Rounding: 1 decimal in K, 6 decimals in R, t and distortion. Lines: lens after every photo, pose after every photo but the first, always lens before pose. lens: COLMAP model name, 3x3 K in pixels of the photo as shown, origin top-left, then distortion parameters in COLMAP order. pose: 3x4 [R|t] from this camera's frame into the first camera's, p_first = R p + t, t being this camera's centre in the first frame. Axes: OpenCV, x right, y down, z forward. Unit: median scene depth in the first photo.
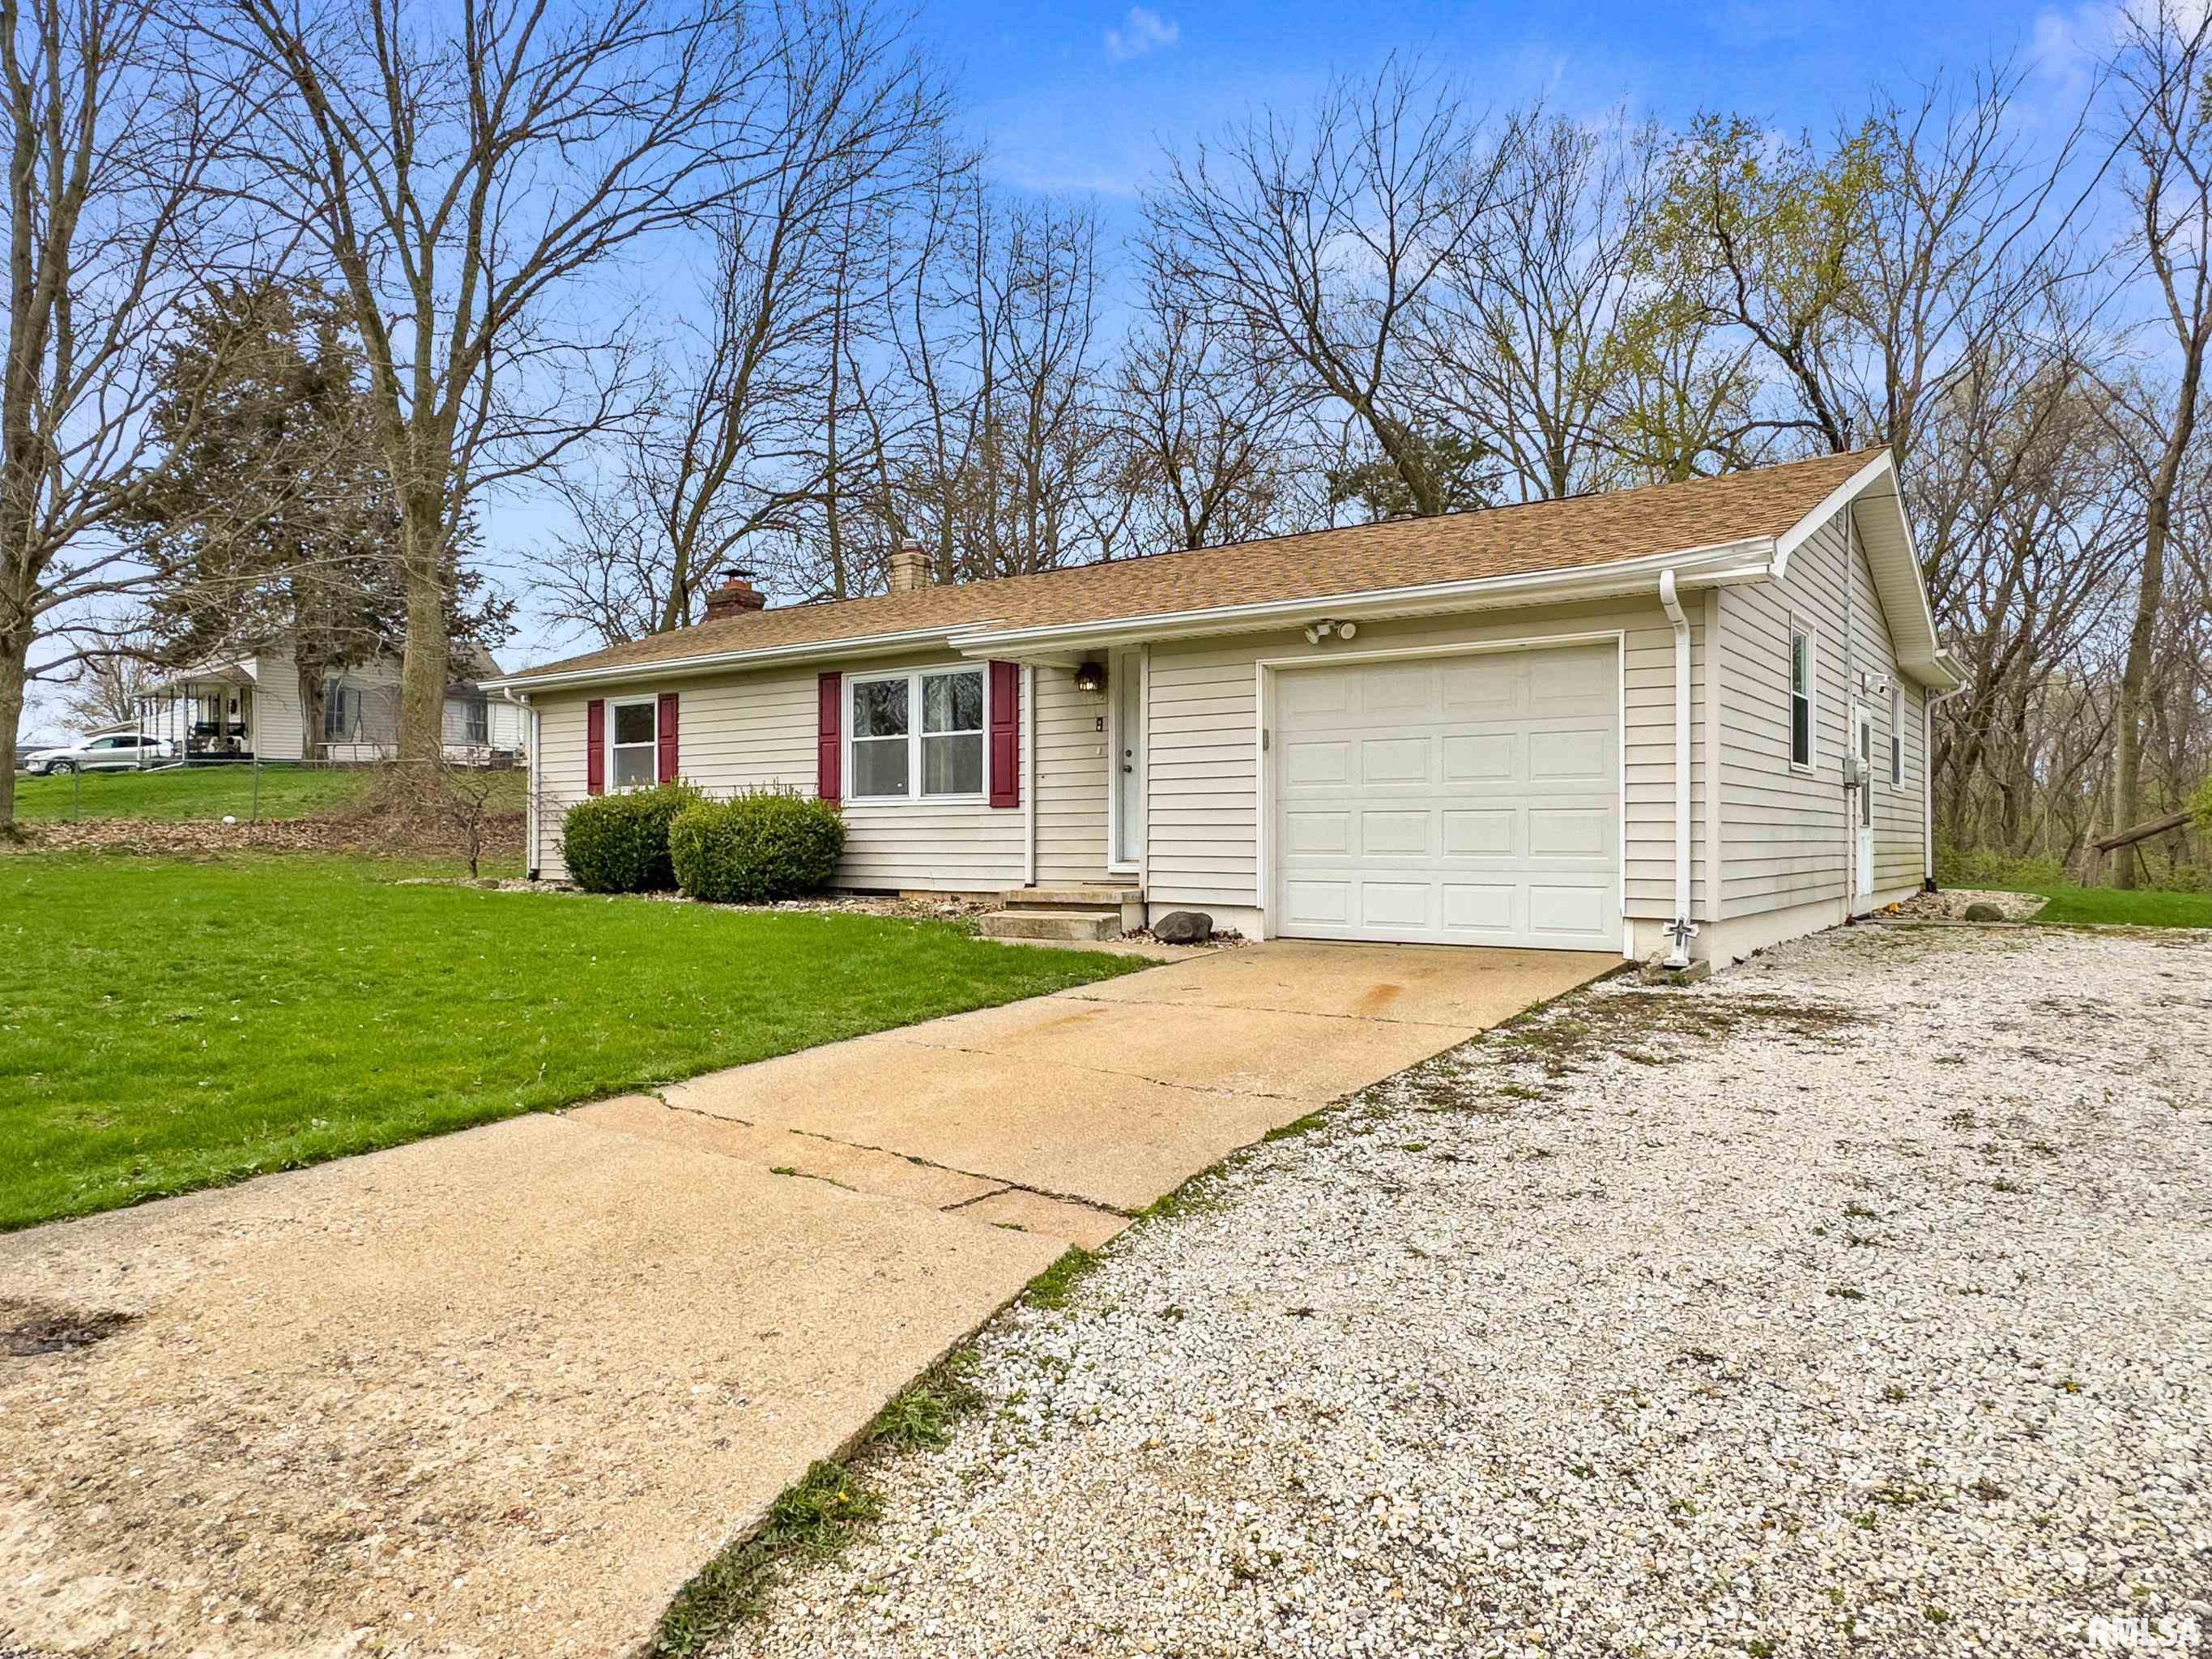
lens RADIAL K [[1373.3, 0, 1106.0], [0, 1373.3, 829.5], [0, 0, 1]] dist [-0.000456, -0.000156]
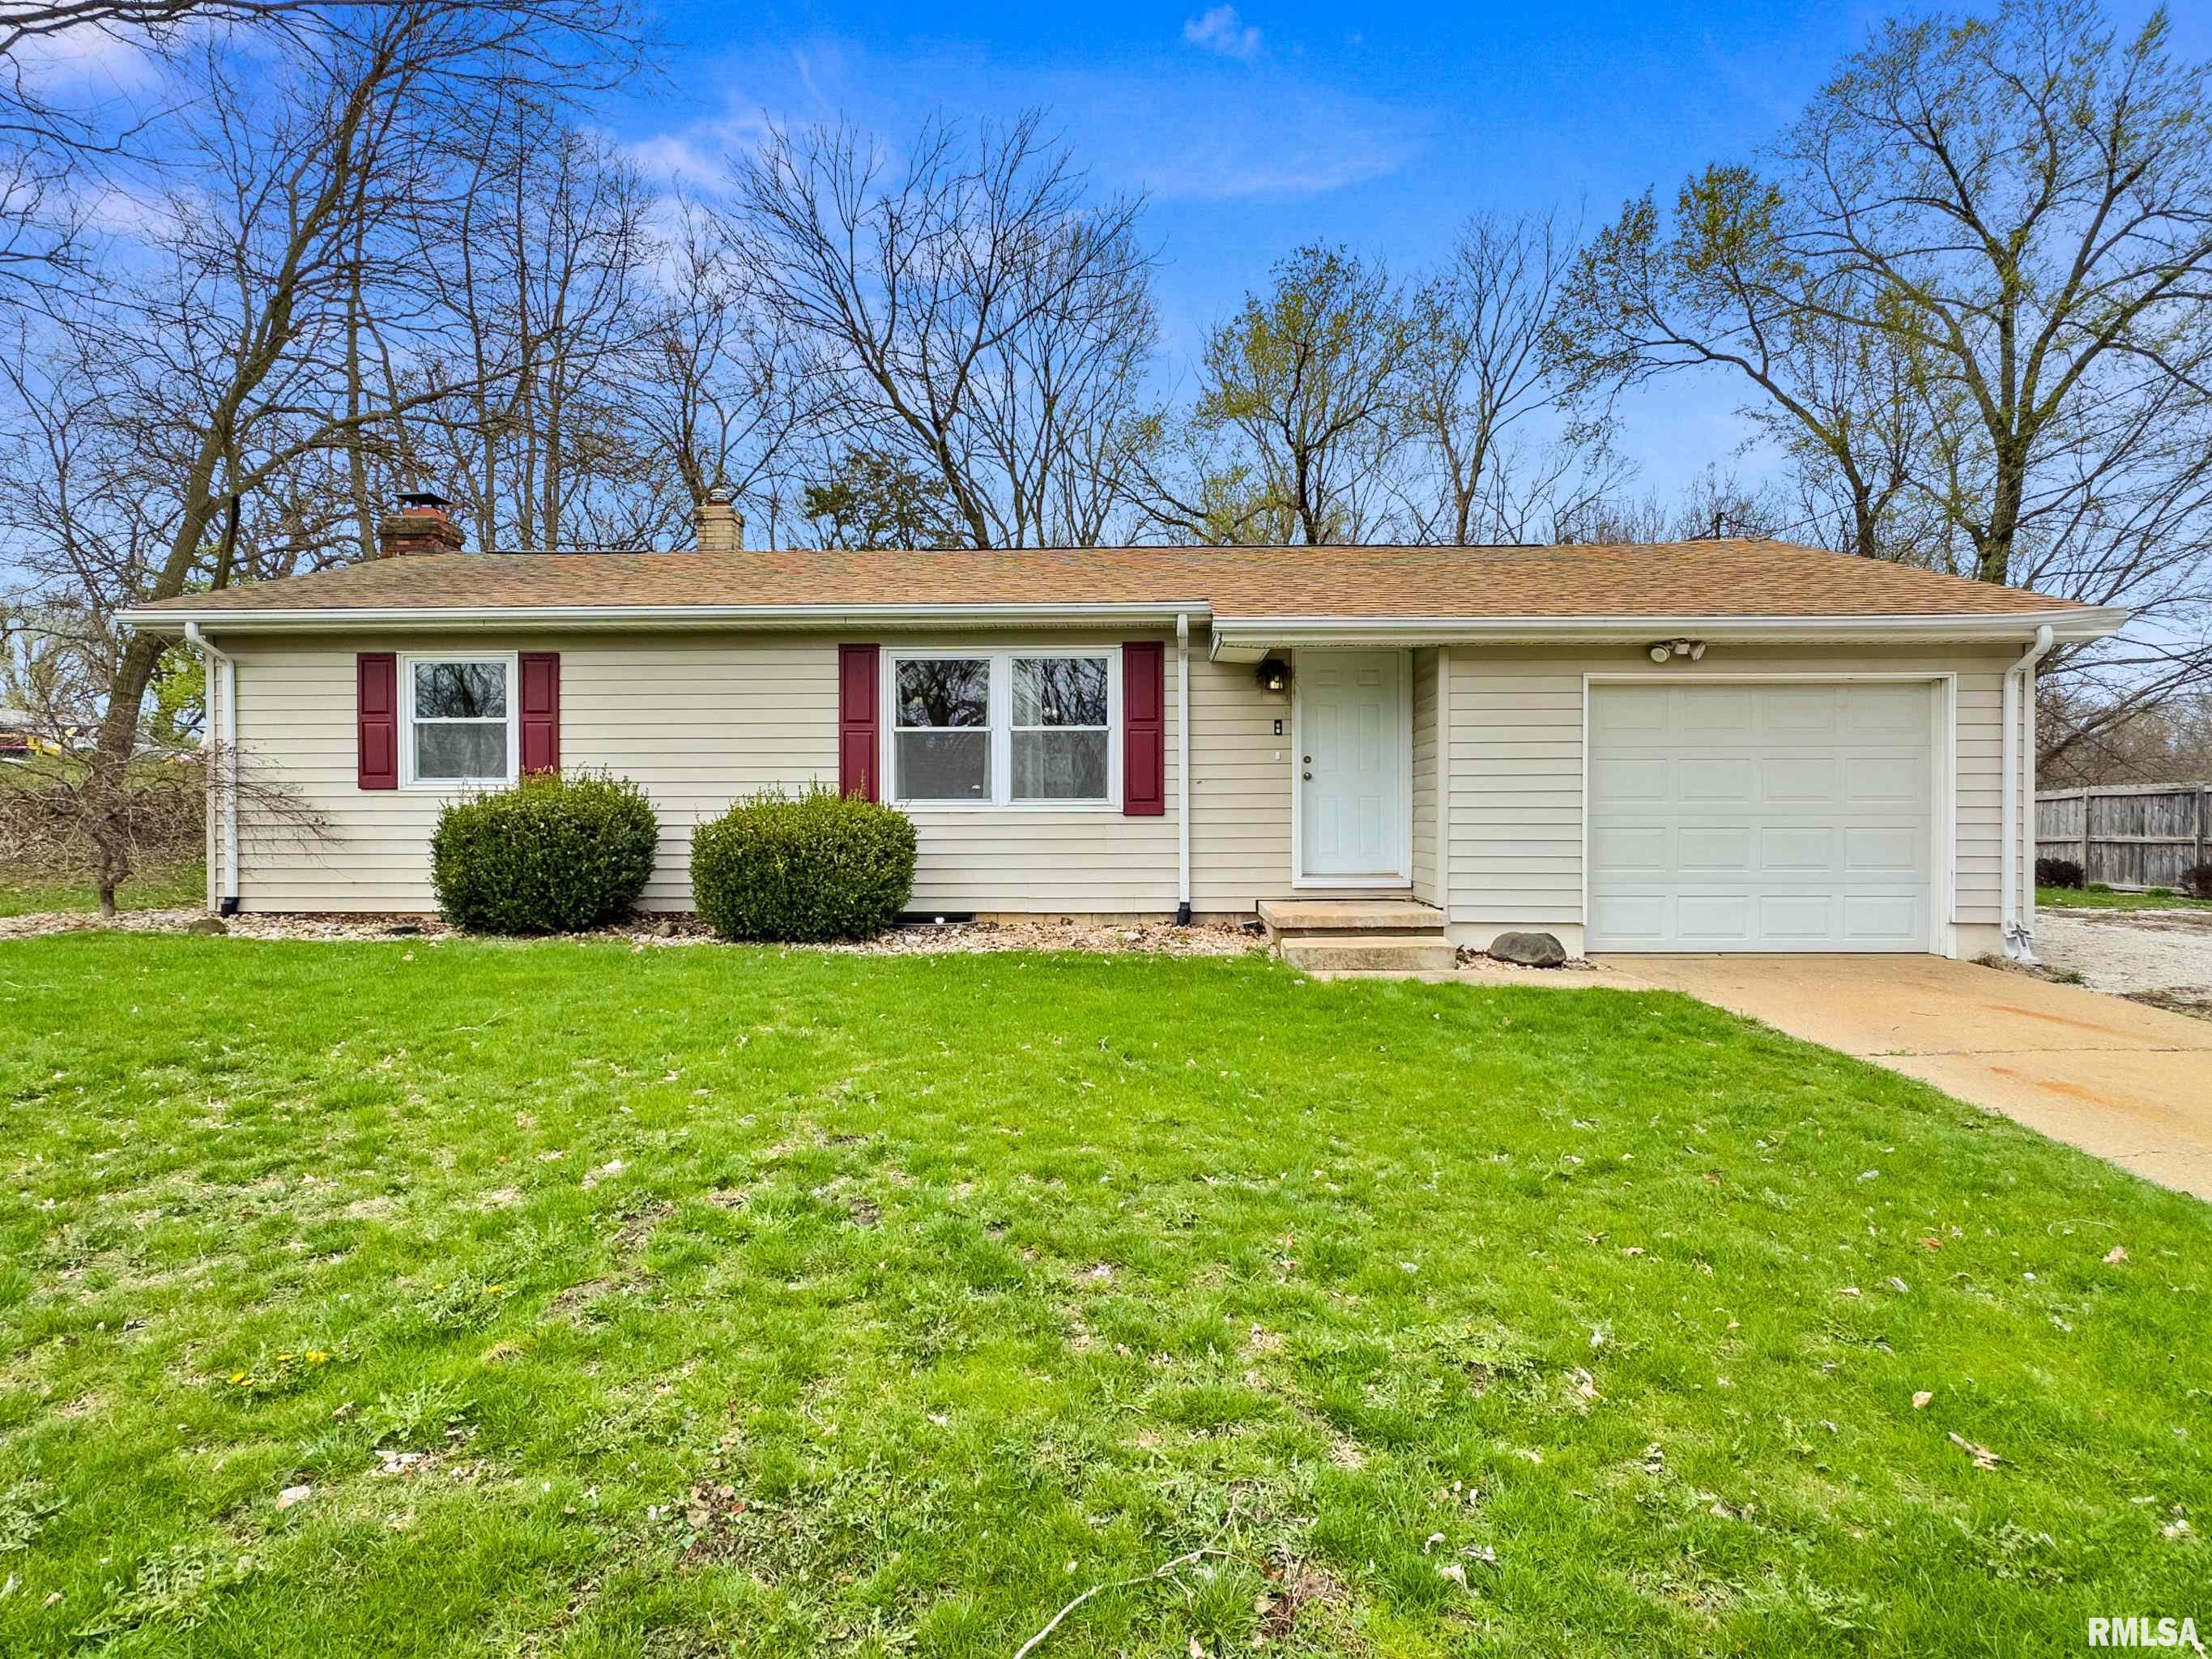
lens RADIAL K [[1140.4, 0, 1106.0], [0, 1140.4, 829.5], [0, 0, 1]] dist [-0.000847, 0.000136]
pose [[0.832185, -0.007558, 0.554446, -0.467984], [-0.001878, 0.999863, 0.016449, -0.017946], [-0.554495, -0.014729, 0.832057, 0.378895]]
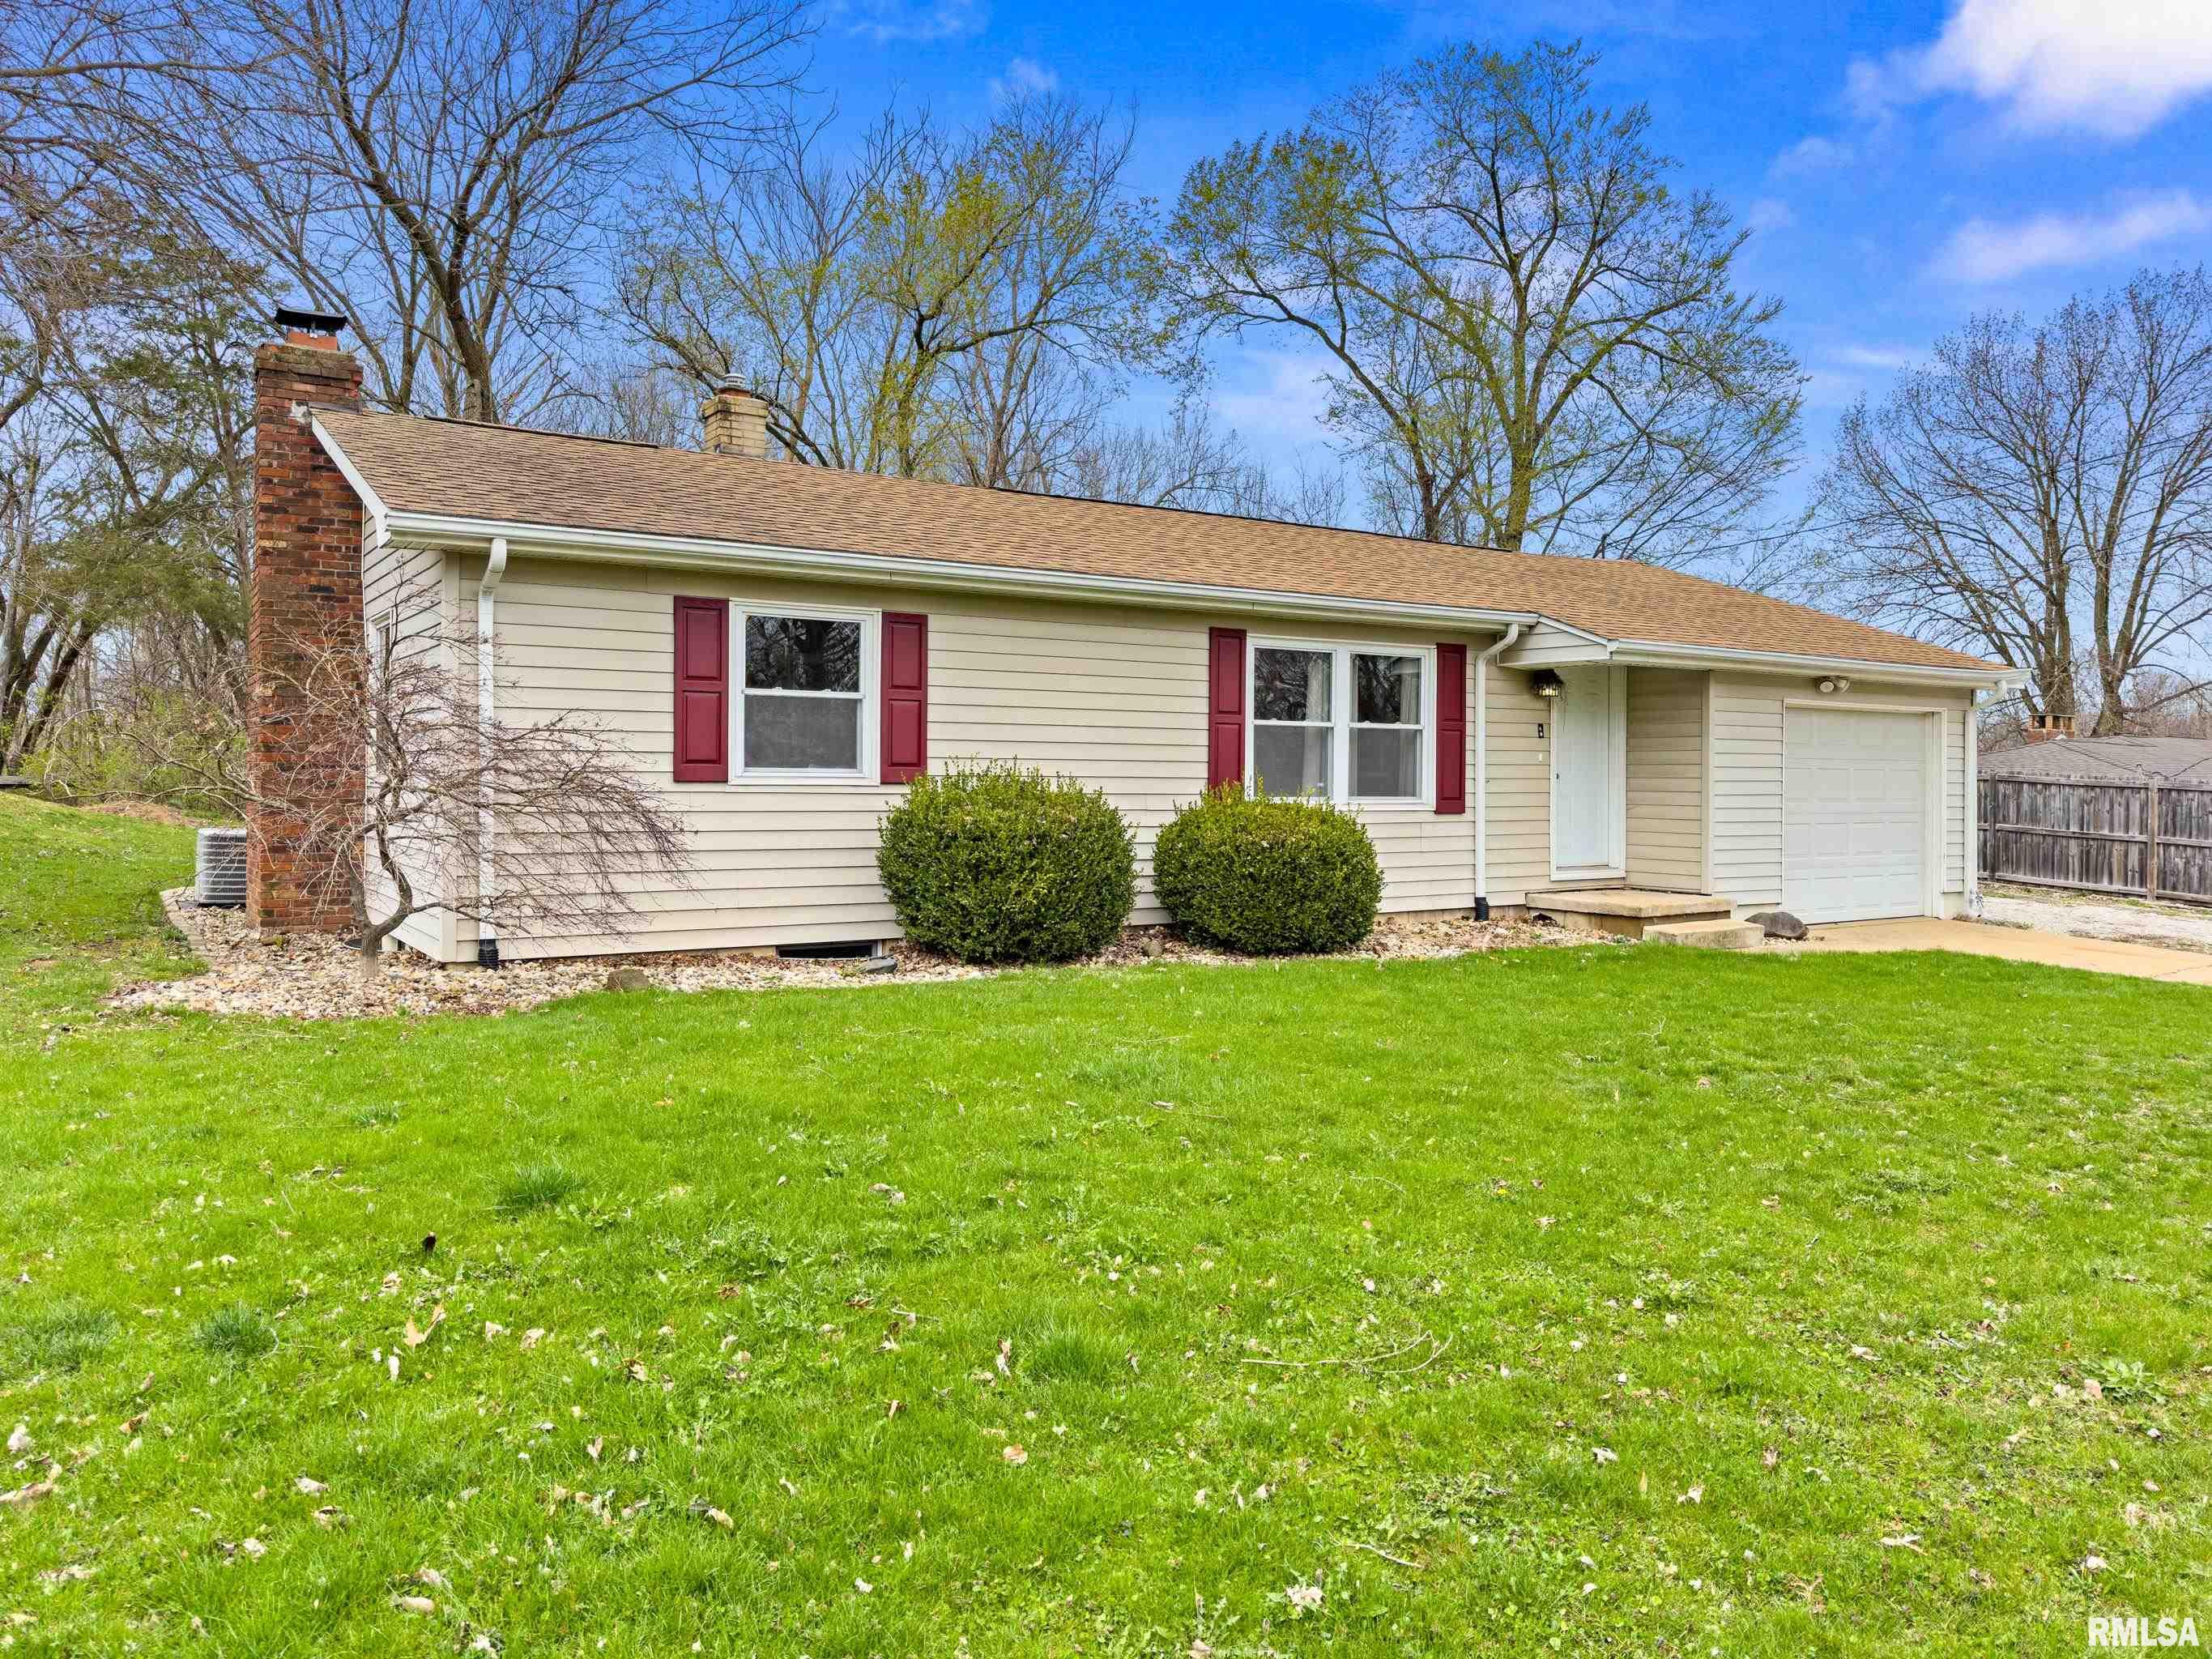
lens RADIAL K [[1623.1, 0, 1111.1], [0, 1623.1, 794.7], [0, 0, 1]] dist [0.010887, 0.002487]
pose [[0.352761, 0.001305, 0.935712, -1.076352], [-0.005769, 0.999983, 0.000781, -0.026414], [-0.935696, -0.005673, 0.352763, 0.779793]]
